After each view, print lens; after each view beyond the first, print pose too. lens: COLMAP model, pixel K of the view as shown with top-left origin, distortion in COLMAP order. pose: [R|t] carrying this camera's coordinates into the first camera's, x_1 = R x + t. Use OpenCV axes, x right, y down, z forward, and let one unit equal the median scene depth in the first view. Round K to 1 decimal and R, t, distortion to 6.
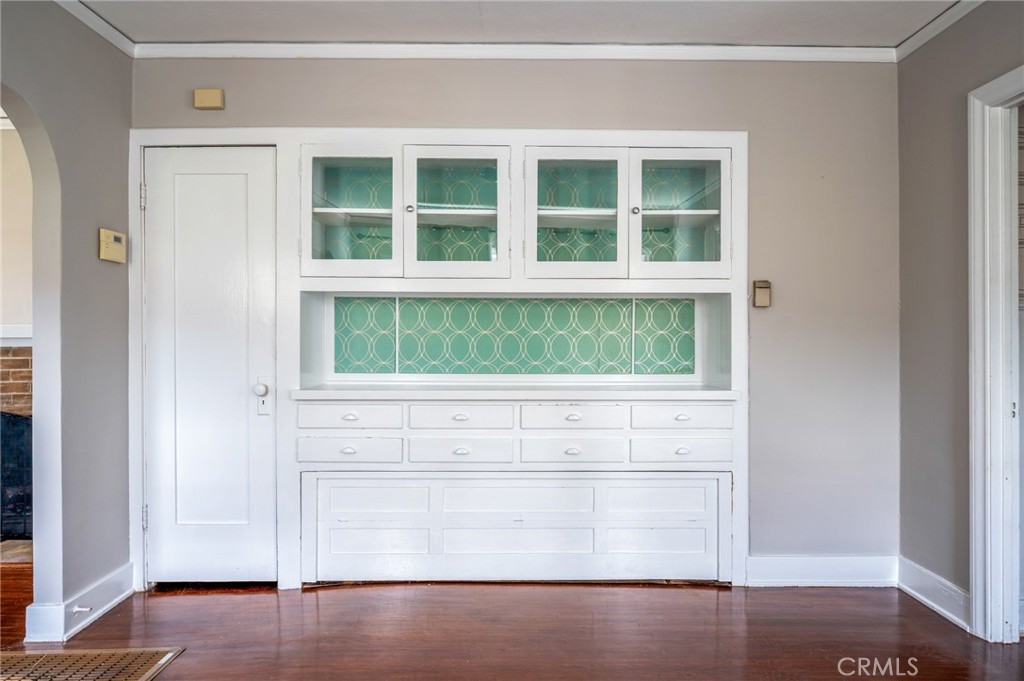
lens RADIAL K [[639.9, 0, 512.0], [0, 639.9, 340.5], [0, 0, 1]] dist [-0.002627, -0.000808]
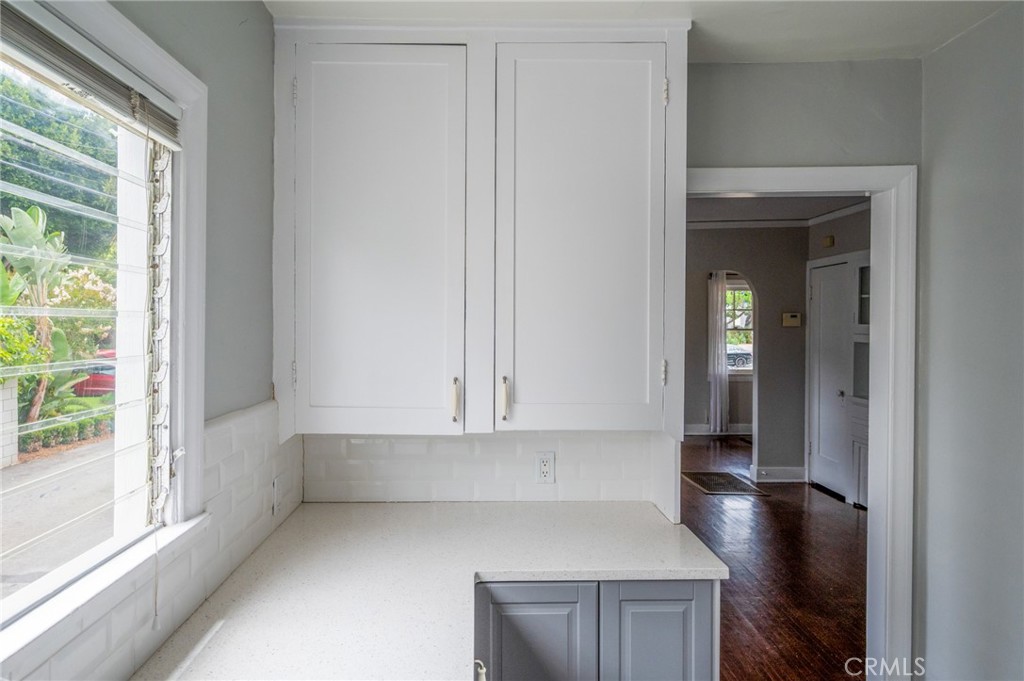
lens RADIAL K [[620.2, 0, 486.4], [0, 620.2, 323.5], [0, 0, 1]] dist [-0.003733, -0.002065]
pose [[-0.007032, 0.007434, -0.999948, 1.351363], [-0.002746, 0.999968, 0.007454, -0.131126], [0.999972, 0.002798, -0.007011, -0.032276]]
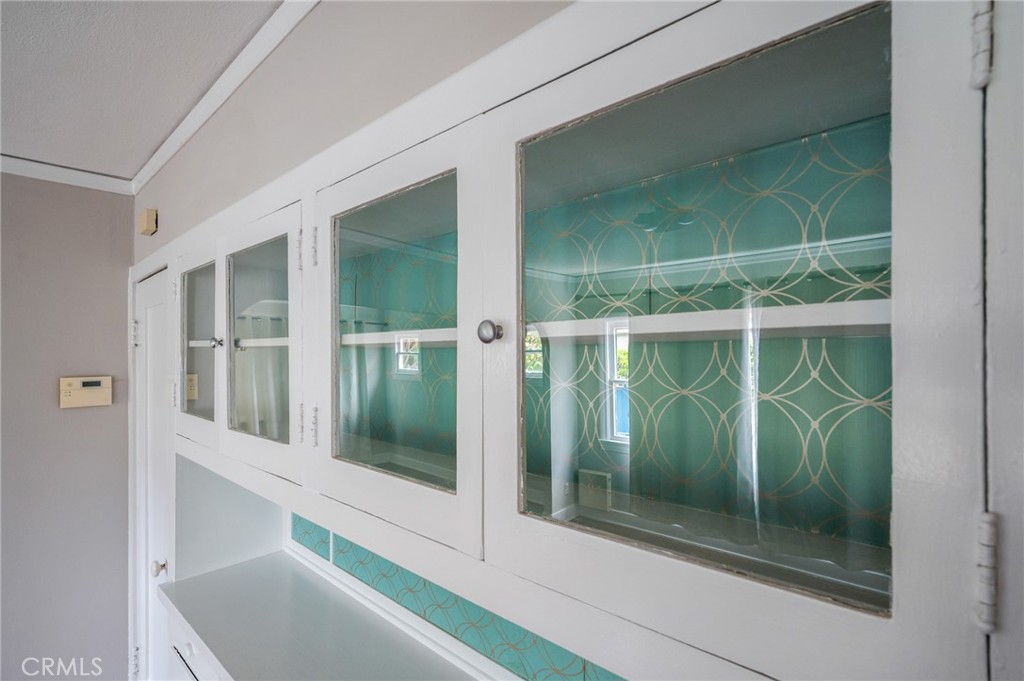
lens RADIAL K [[479.2, 0, 512.8], [0, 479.2, 354.2], [0, 0, 1]] dist [0.000565, 0.000068]
pose [[0.728590, 0.001949, -0.684947, 0.330026], [0.001635, 0.999988, 0.004585, -0.185525], [0.684948, -0.004461, 0.728578, 0.811837]]
